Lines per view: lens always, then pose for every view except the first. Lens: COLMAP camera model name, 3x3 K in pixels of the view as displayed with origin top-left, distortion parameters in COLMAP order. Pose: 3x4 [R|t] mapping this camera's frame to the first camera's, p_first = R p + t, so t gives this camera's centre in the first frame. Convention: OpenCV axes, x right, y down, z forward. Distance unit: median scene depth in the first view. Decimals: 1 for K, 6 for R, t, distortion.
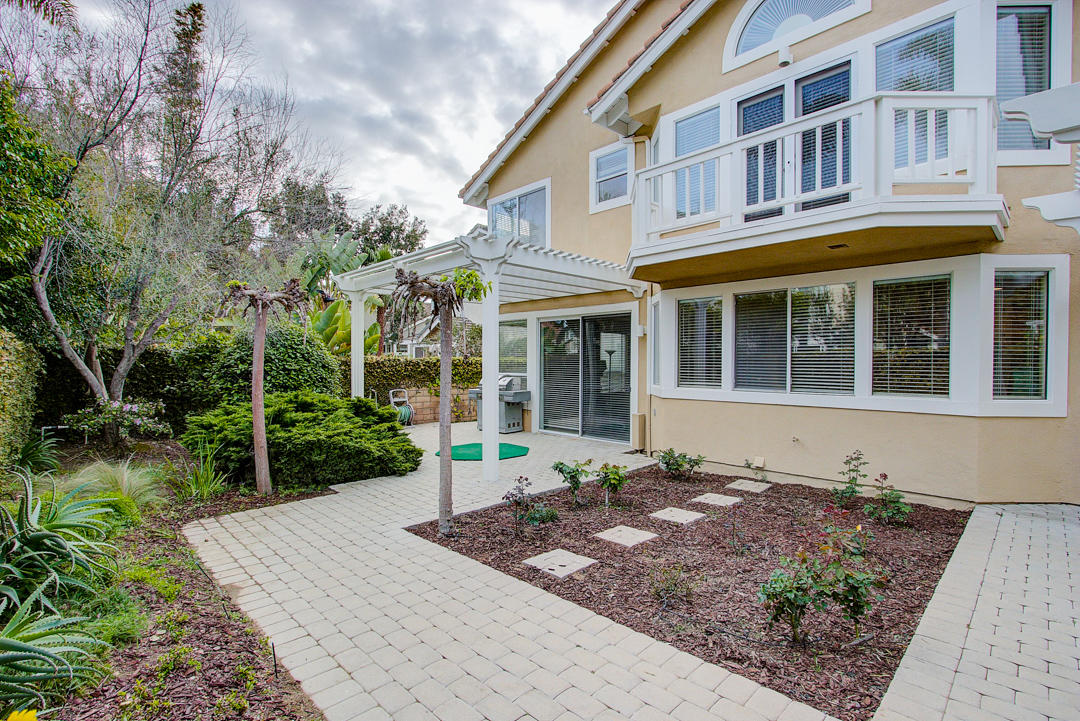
lens RADIAL K [[502.3, 0, 536.2], [0, 502.3, 367.8], [0, 0, 1]] dist [-0.012875, 0.001244]
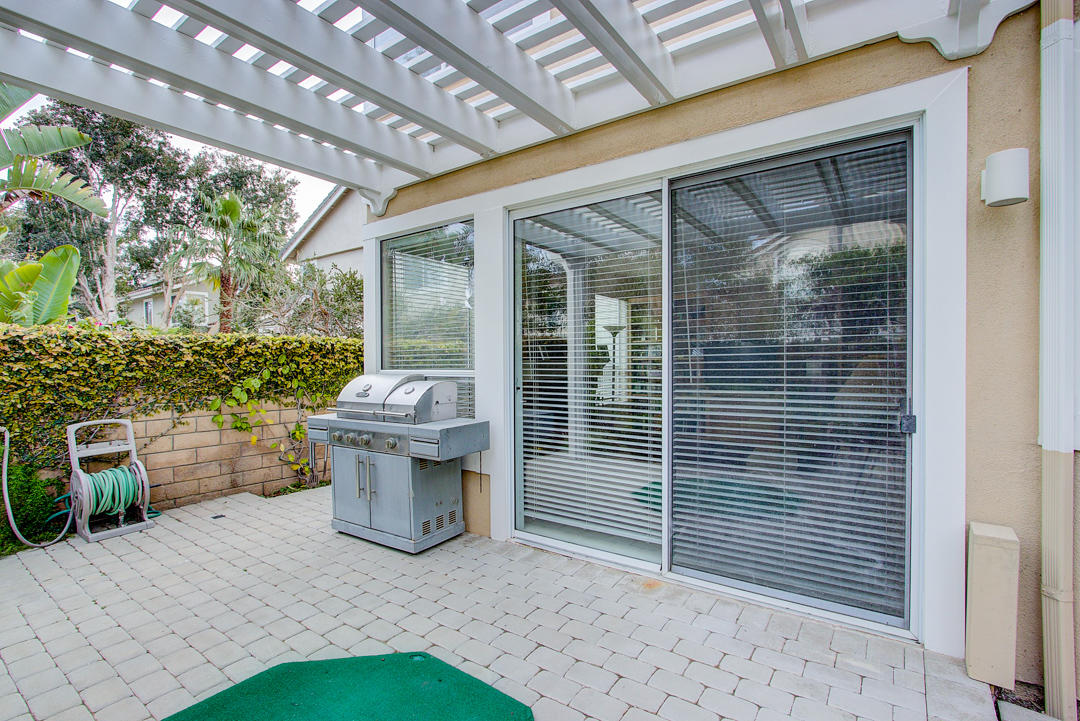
lens RADIAL K [[502.3, 0, 536.2], [0, 502.3, 367.8], [0, 0, 1]] dist [-0.012875, 0.001244]
pose [[0.982537, -0.011099, 0.185734, -0.071068], [0.010962, 0.999938, 0.001766, 0.016209], [-0.185742, 0.000301, 0.982599, 1.103732]]
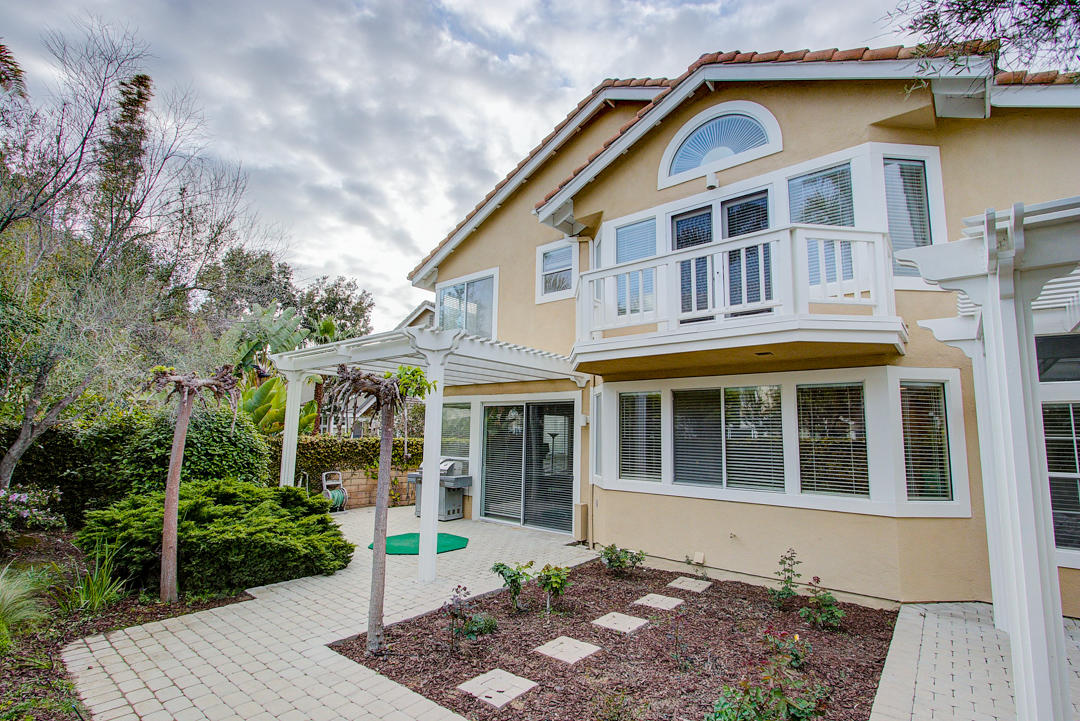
lens RADIAL K [[501.0, 0, 535.9], [0, 501.0, 370.1], [0, 0, 1]] dist [-0.013123, 0.001362]
pose [[0.993586, 0.032505, 0.108307, -0.001147], [-0.017146, 0.990027, -0.139833, -0.040485], [-0.111772, 0.137079, 0.984234, -0.001314]]
